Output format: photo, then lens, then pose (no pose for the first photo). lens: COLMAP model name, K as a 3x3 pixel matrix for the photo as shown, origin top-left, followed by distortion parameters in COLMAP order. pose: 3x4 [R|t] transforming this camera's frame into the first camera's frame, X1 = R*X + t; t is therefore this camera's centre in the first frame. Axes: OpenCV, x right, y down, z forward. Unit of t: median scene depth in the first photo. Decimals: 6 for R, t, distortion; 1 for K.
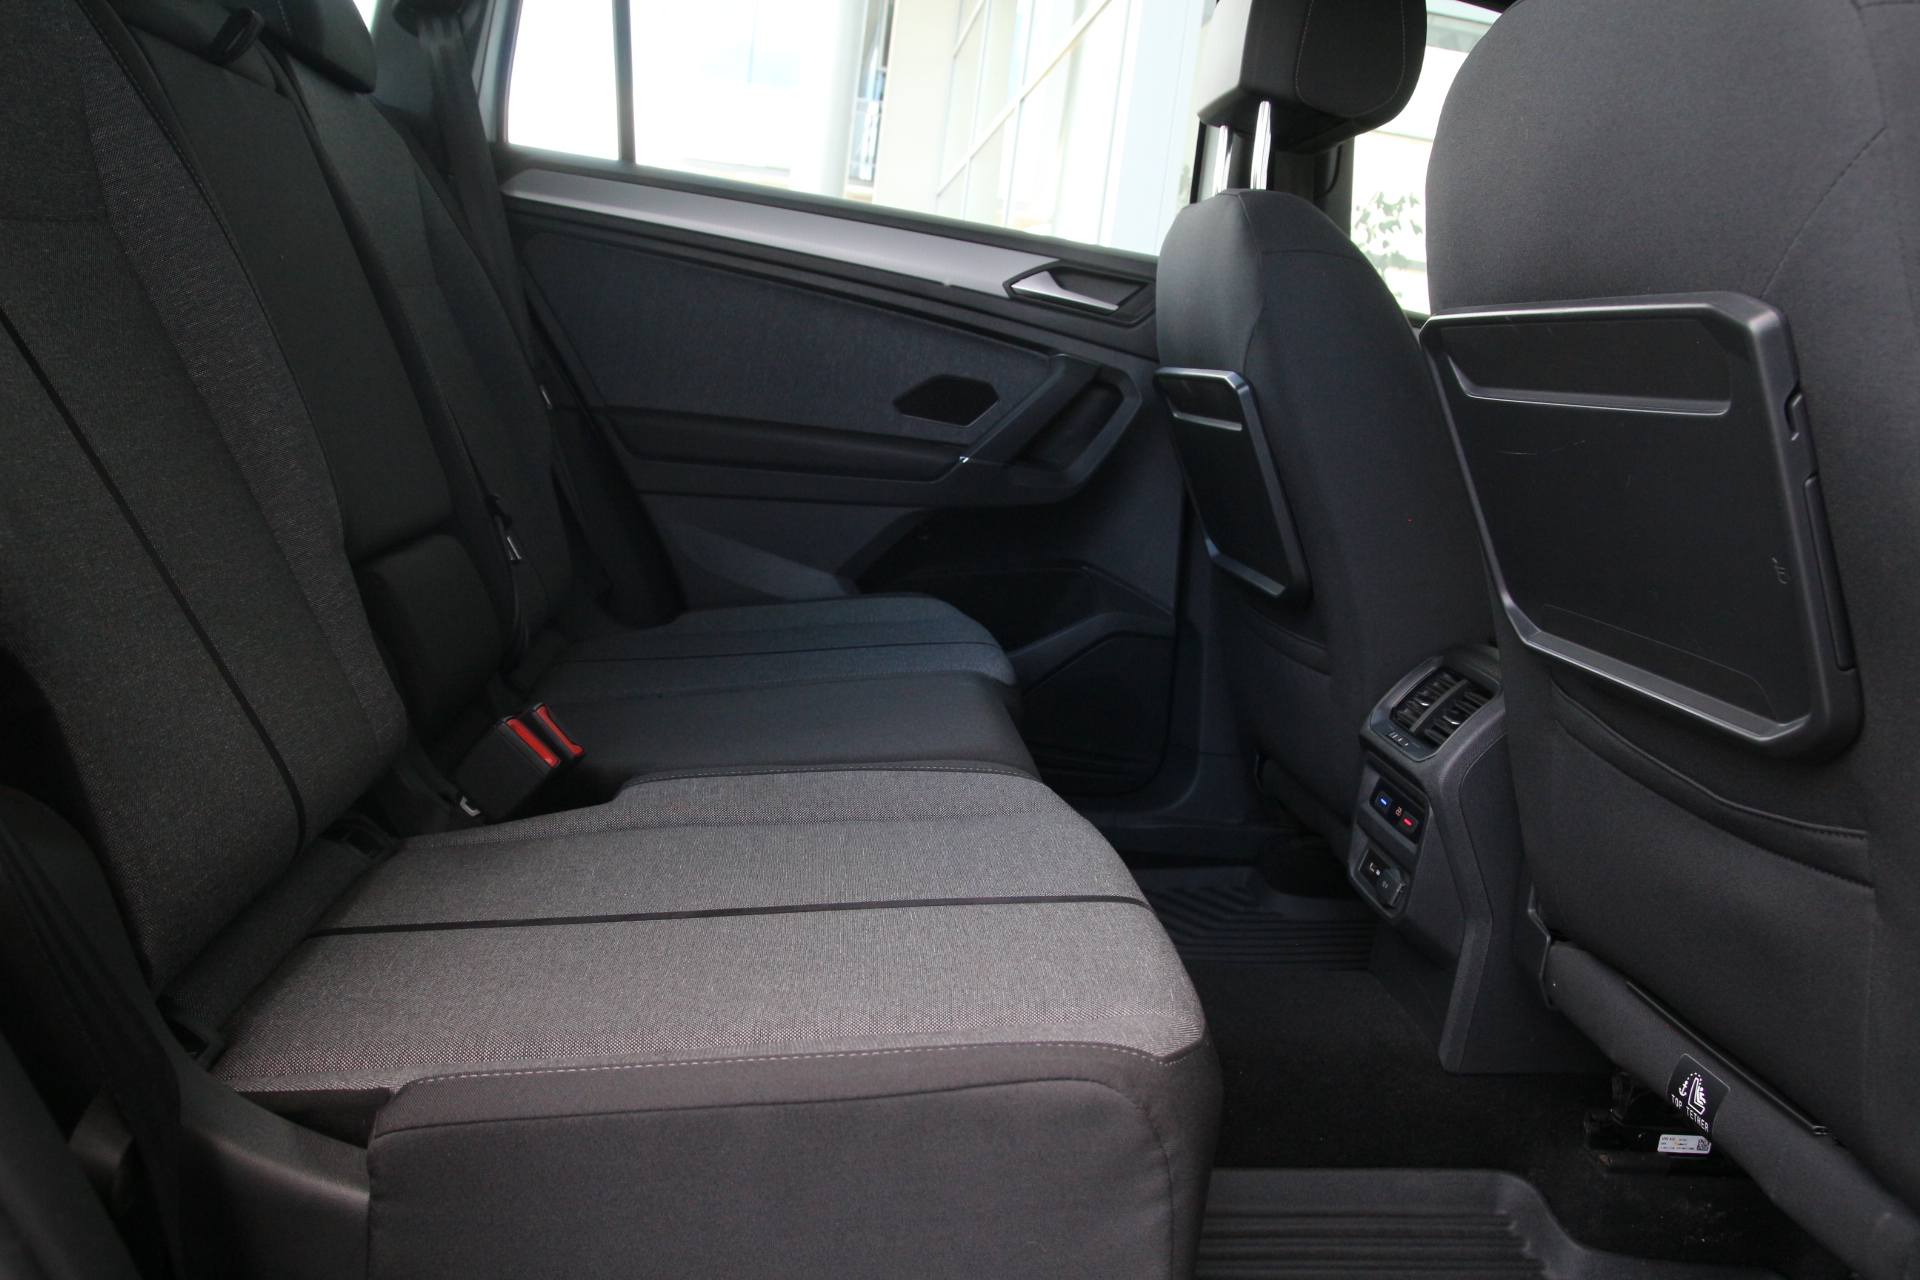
lens RADIAL K [[1456.5, 0, 957.7], [0, 1456.5, 654.3], [0, 0, 1]] dist [-0.142187, 0.110828]
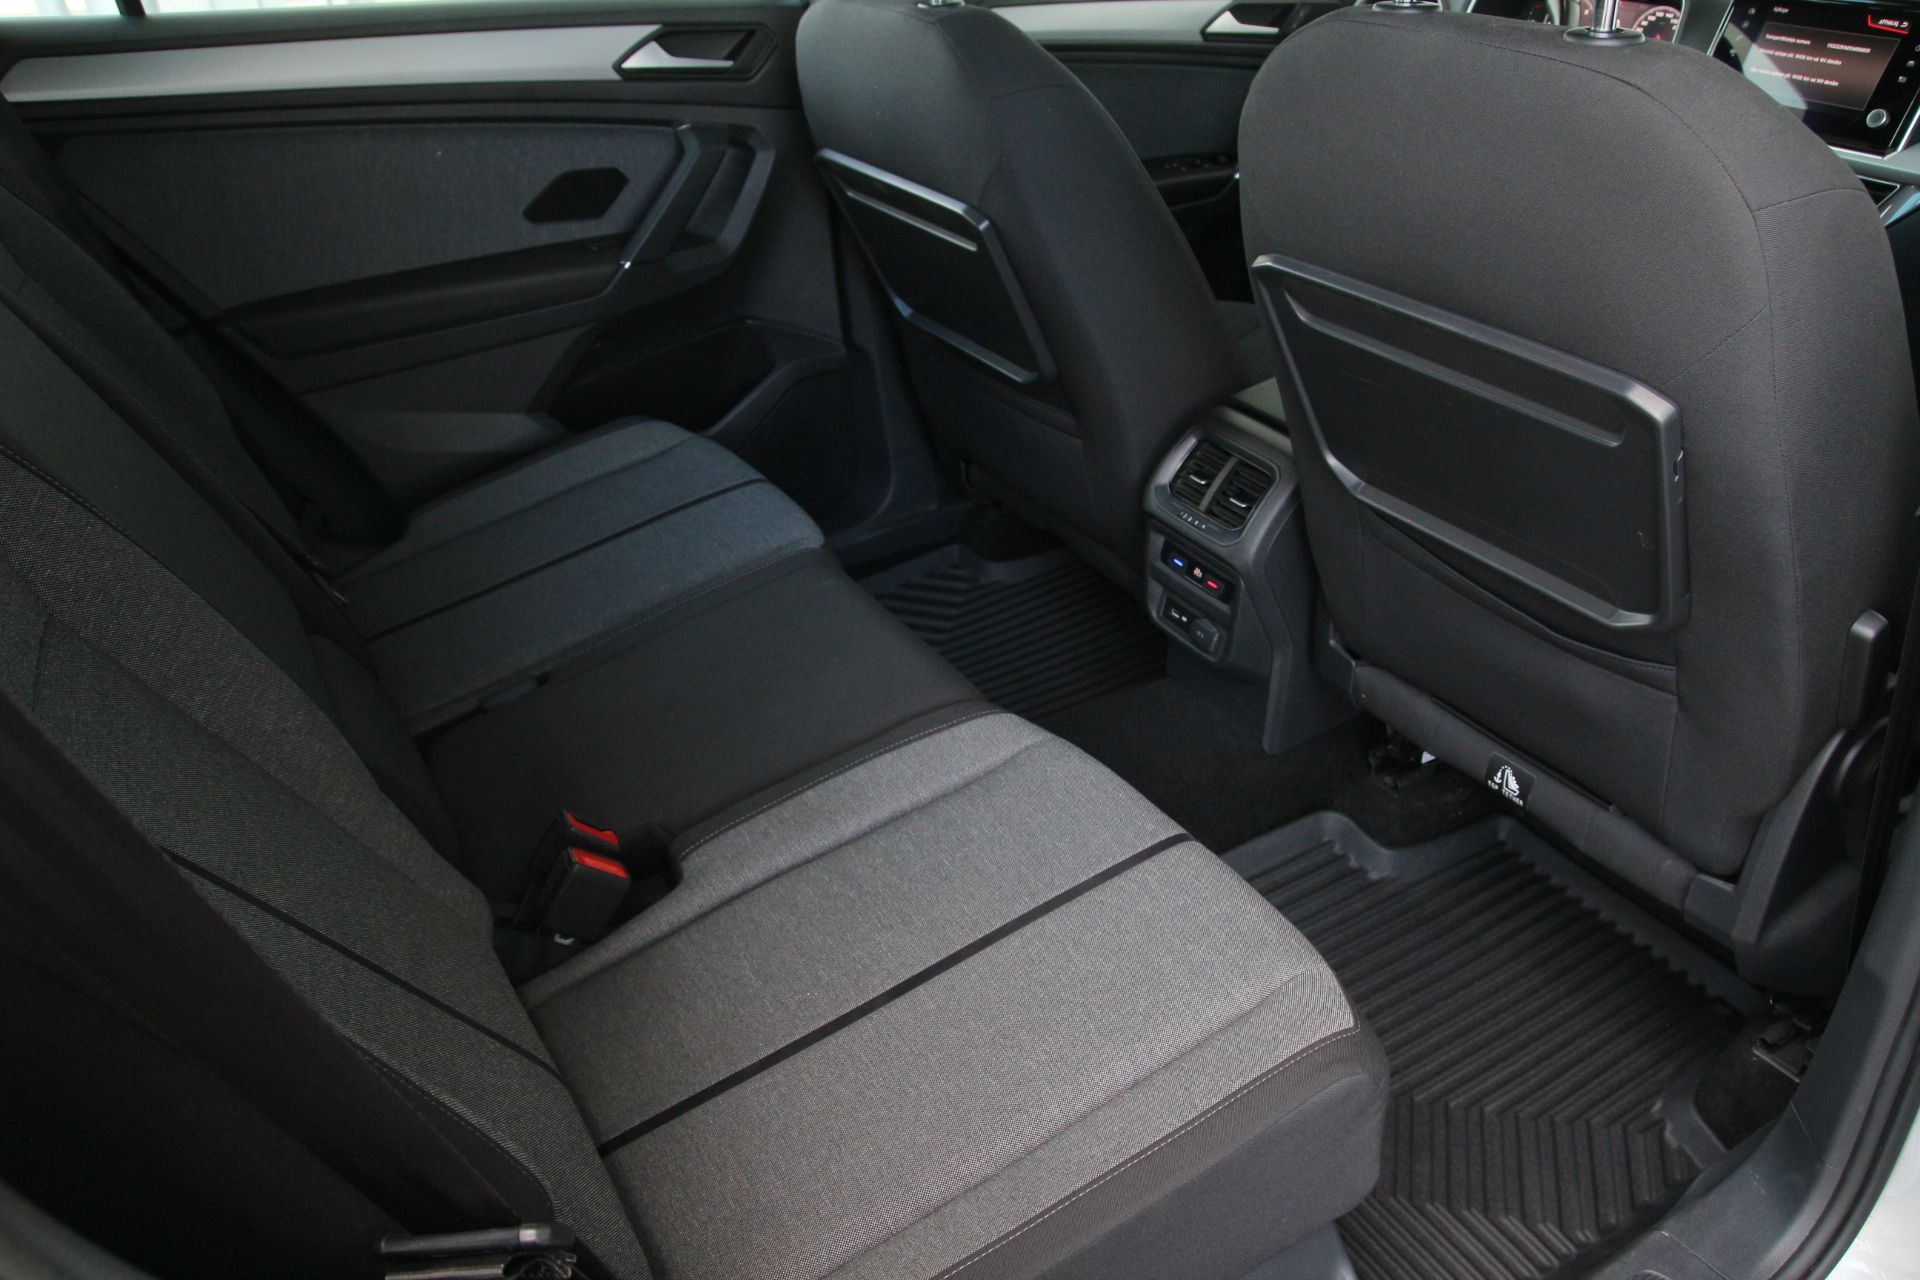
lens RADIAL K [[1456.5, 0, 957.7], [0, 1456.5, 654.3], [0, 0, 1]] dist [-0.142187, 0.110828]
pose [[0.889817, -0.339555, 0.304842, -0.264707], [0.203054, 0.892899, 0.401871, -0.358756], [-0.408651, -0.295693, 0.863464, 0.016804]]
